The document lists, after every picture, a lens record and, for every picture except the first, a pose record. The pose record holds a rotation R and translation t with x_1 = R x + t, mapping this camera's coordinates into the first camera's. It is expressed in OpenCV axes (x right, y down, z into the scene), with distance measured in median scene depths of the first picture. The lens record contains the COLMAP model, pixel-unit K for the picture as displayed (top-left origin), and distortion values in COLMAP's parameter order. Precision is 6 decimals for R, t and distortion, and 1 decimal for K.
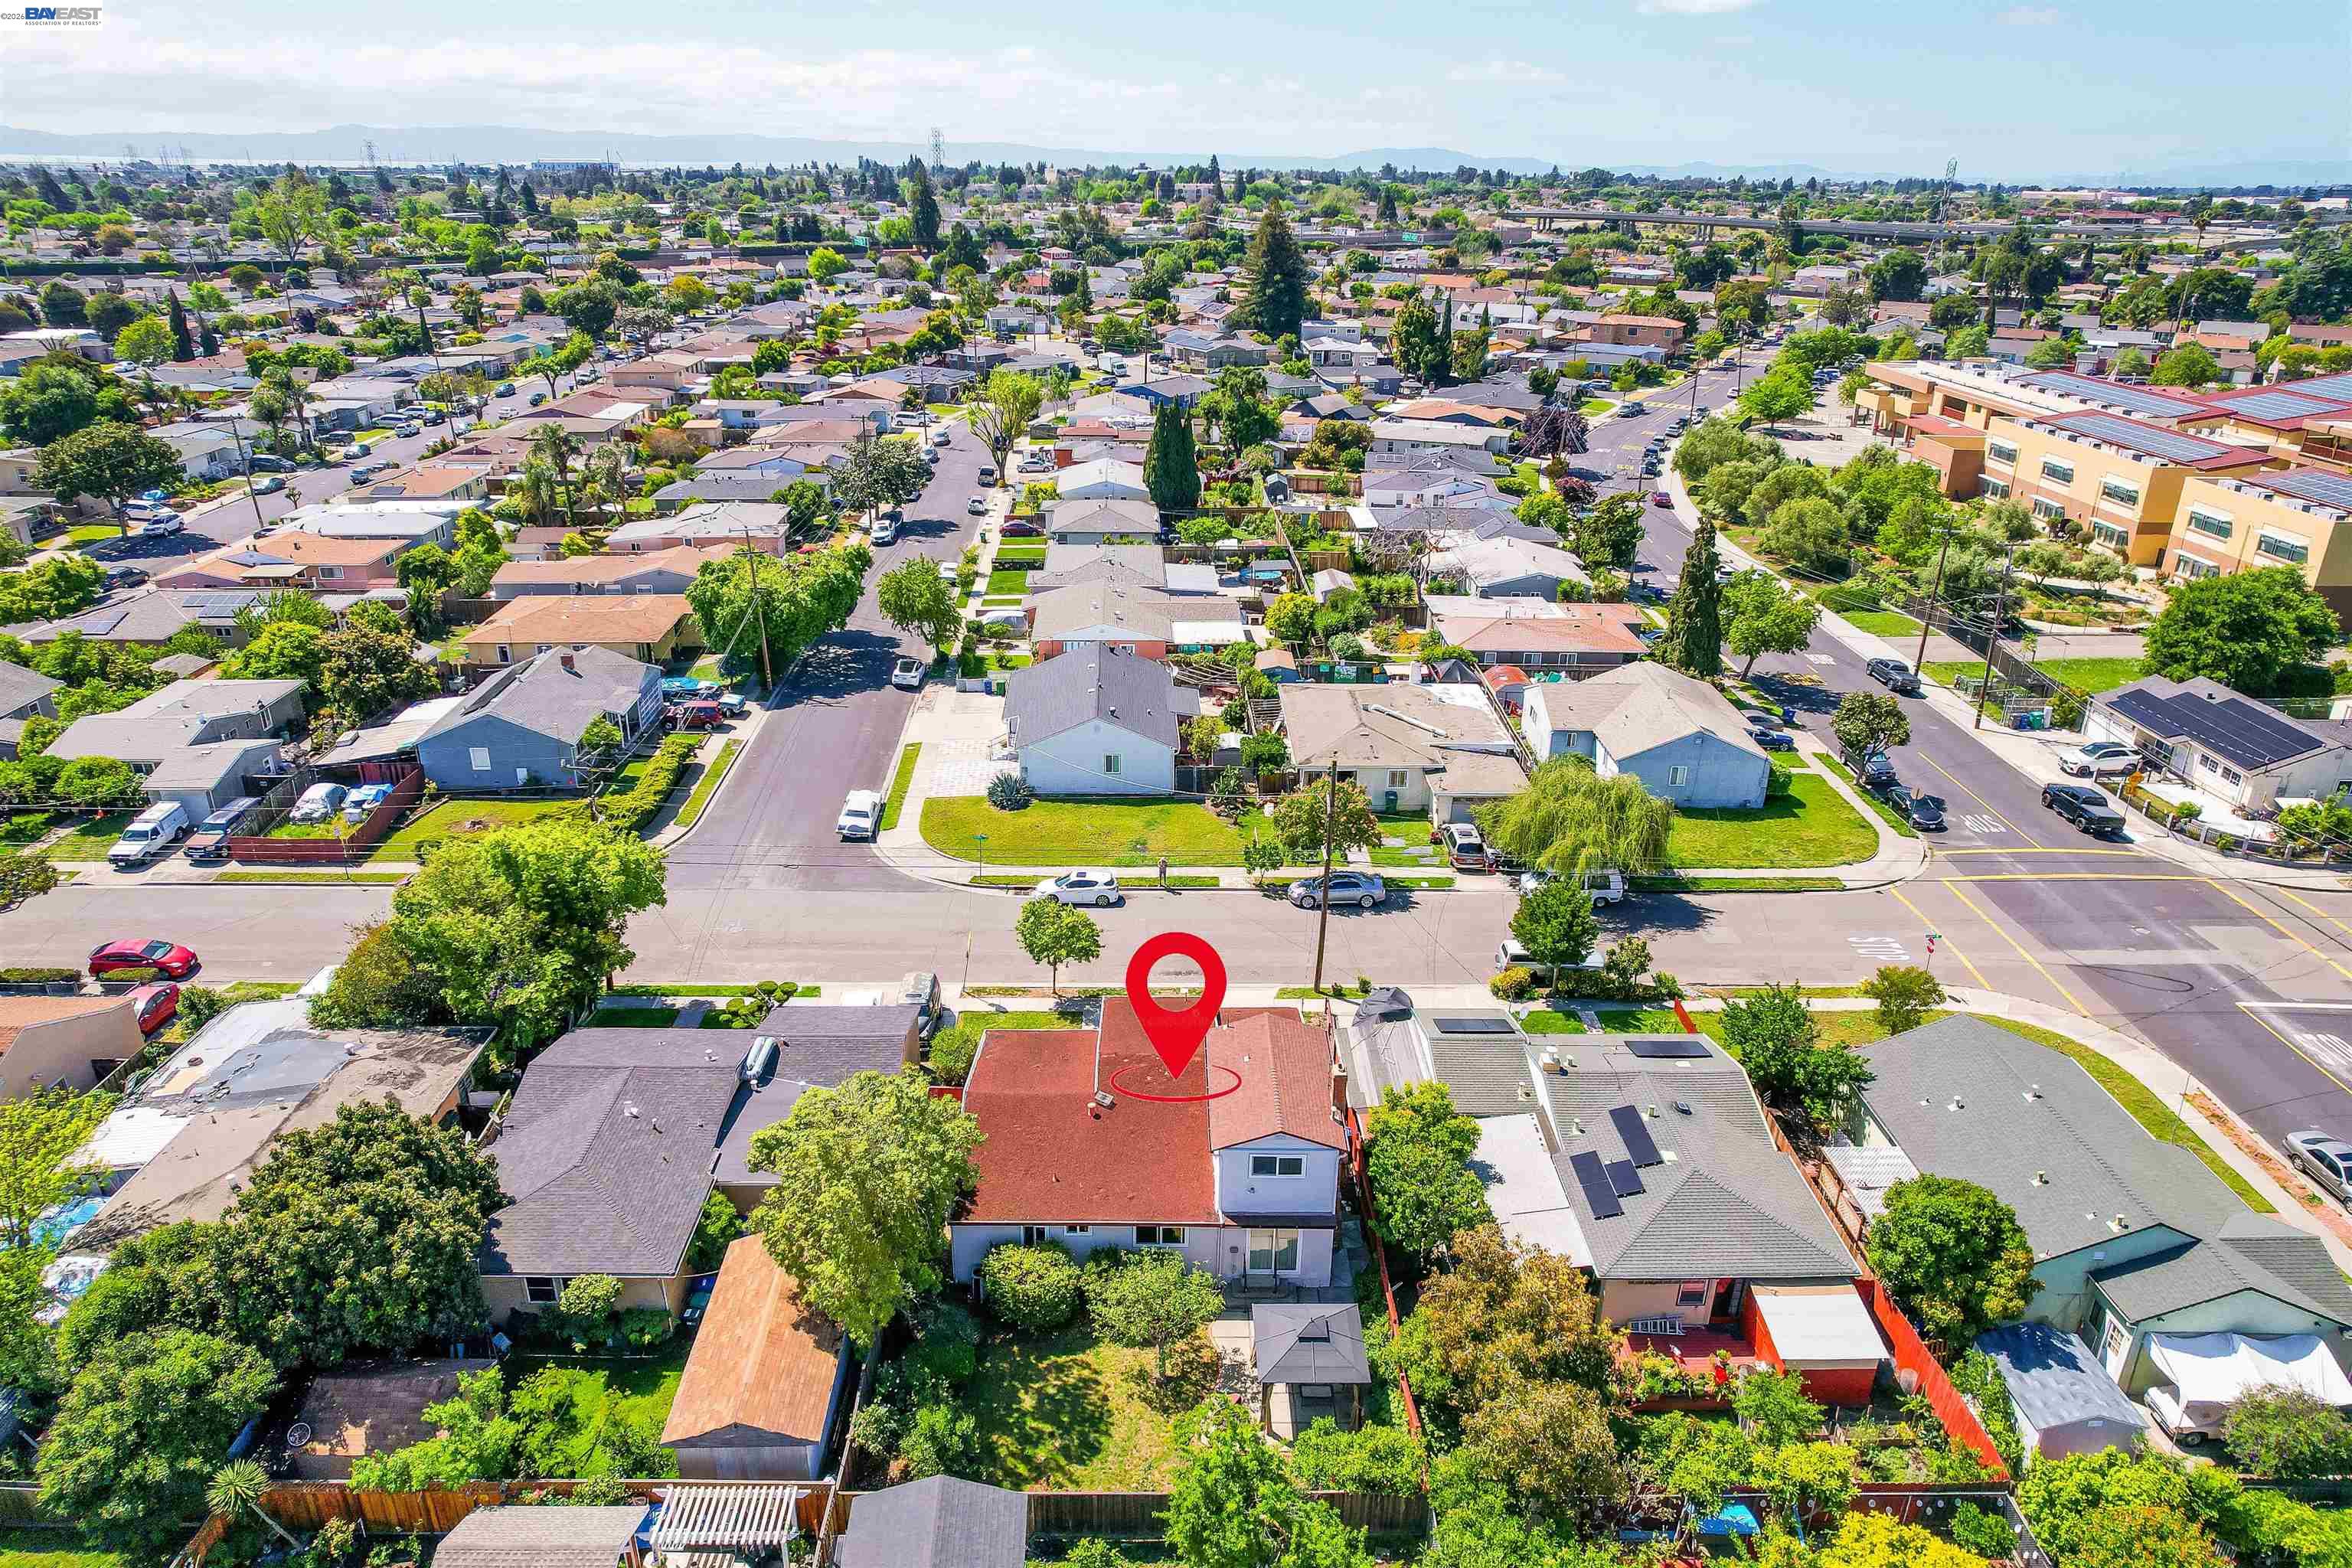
lens RADIAL K [[1541.5, 0, 1177.4], [0, 1541.5, 801.3], [0, 0, 1]] dist [-0.075423, 0.069363]
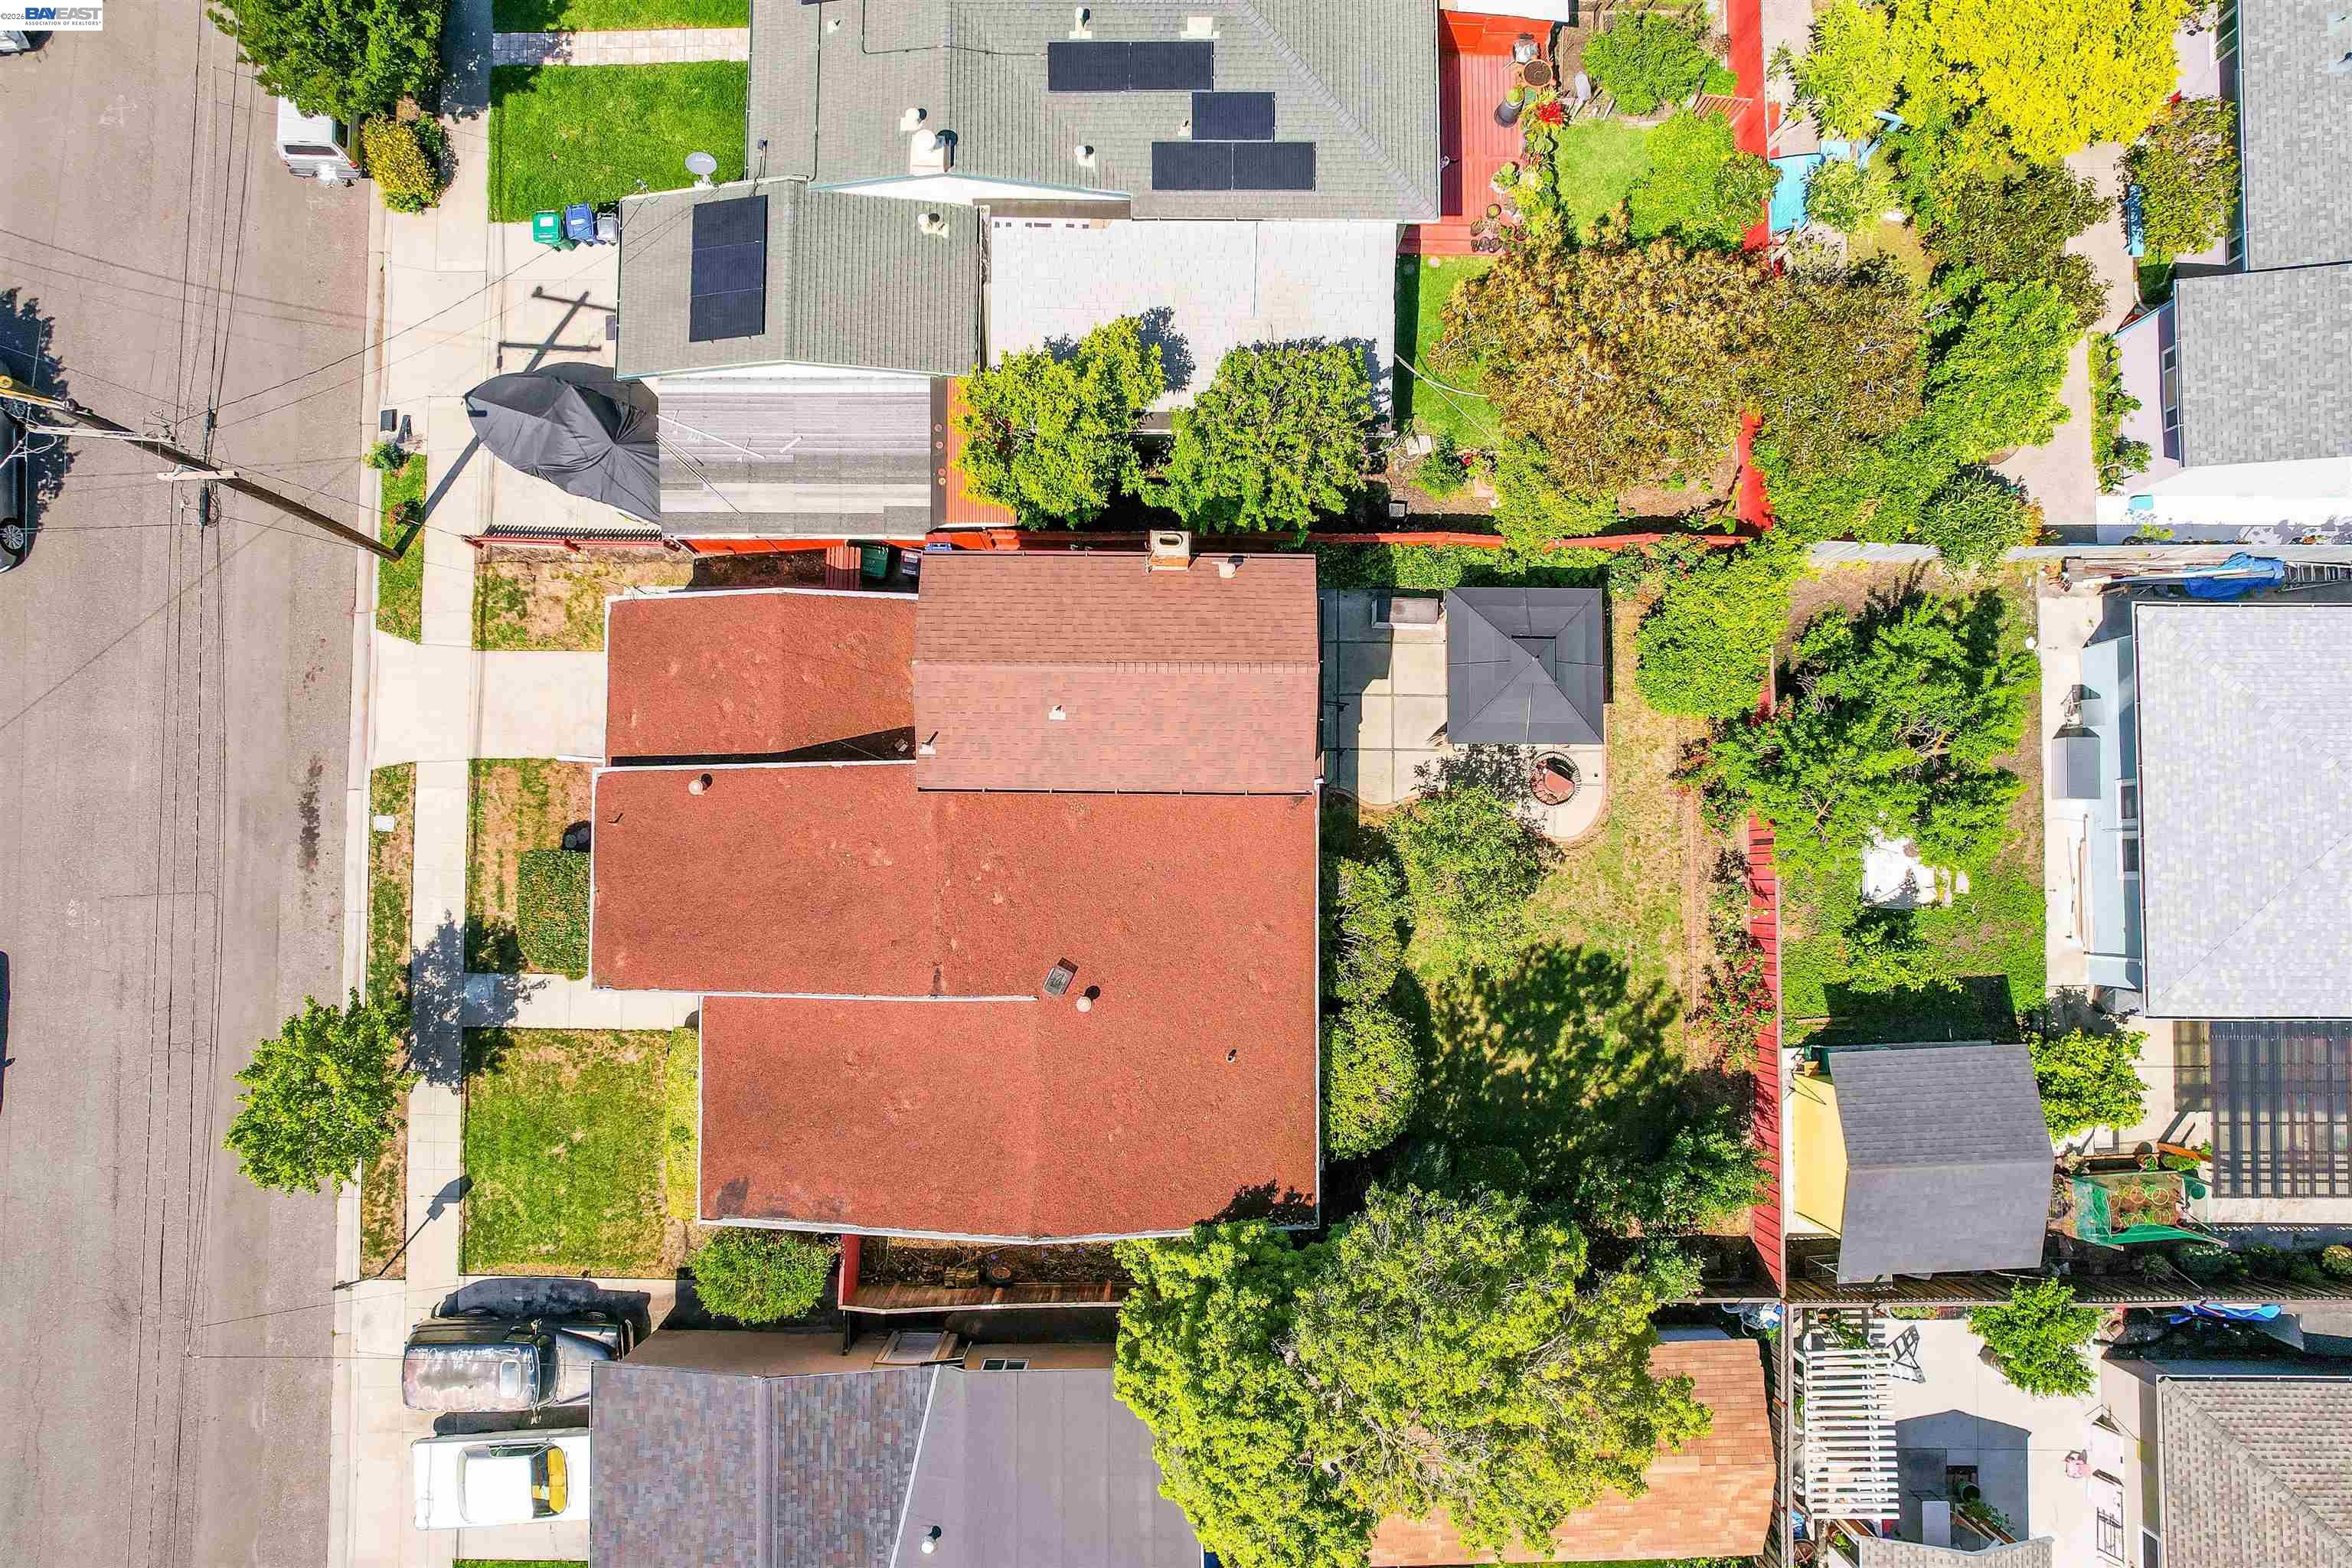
lens RADIAL K [[1504.5, 0, 1164.3], [0, 1504.5, 798.9], [0, 0, 1]] dist [-0.070221, 0.064196]
pose [[0.018130, -0.998626, 0.049168, -0.006112], [0.383116, 0.052361, 0.922215, -0.189213], [-0.923522, 0.002117, 0.383539, 0.506198]]
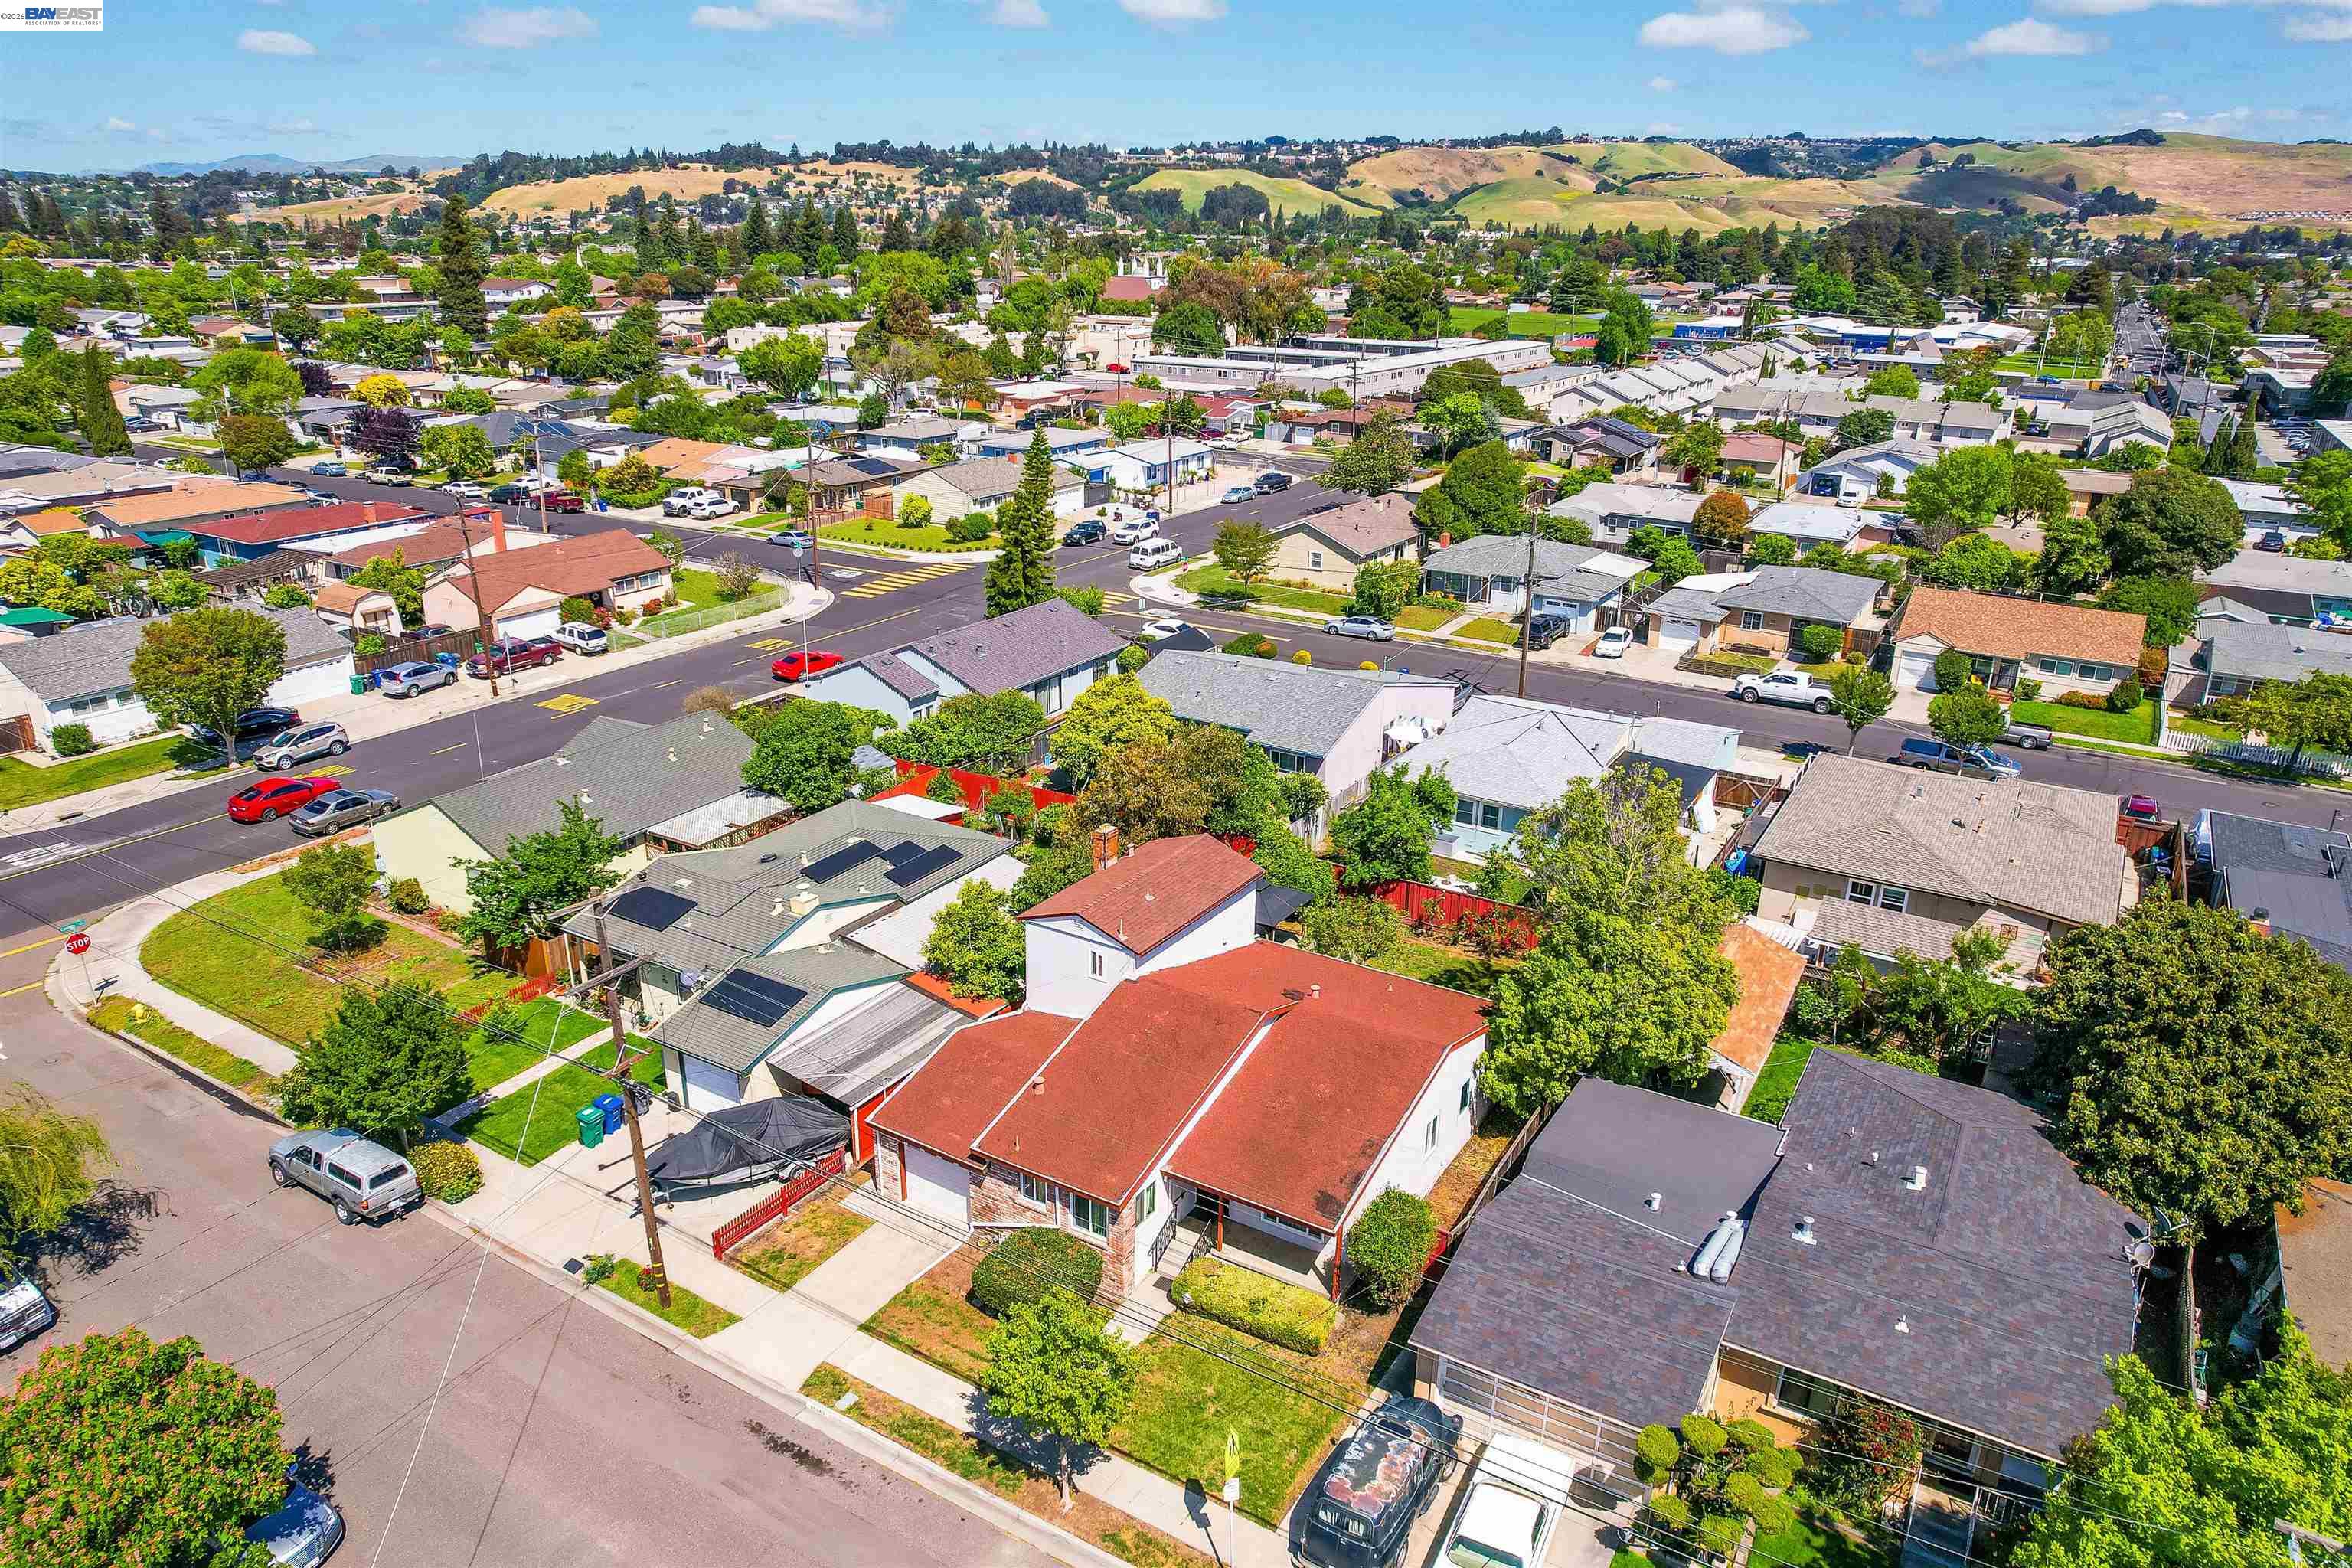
lens RADIAL K [[1541.5, 0, 1177.4], [0, 1541.5, 801.3], [0, 0, 1]] dist [-0.075423, 0.069363]
pose [[-0.843529, -0.210893, 0.493946, -0.250576], [0.186661, 0.747237, 0.637804, -0.274537], [-0.503604, 0.630207, -0.590950, 0.962691]]
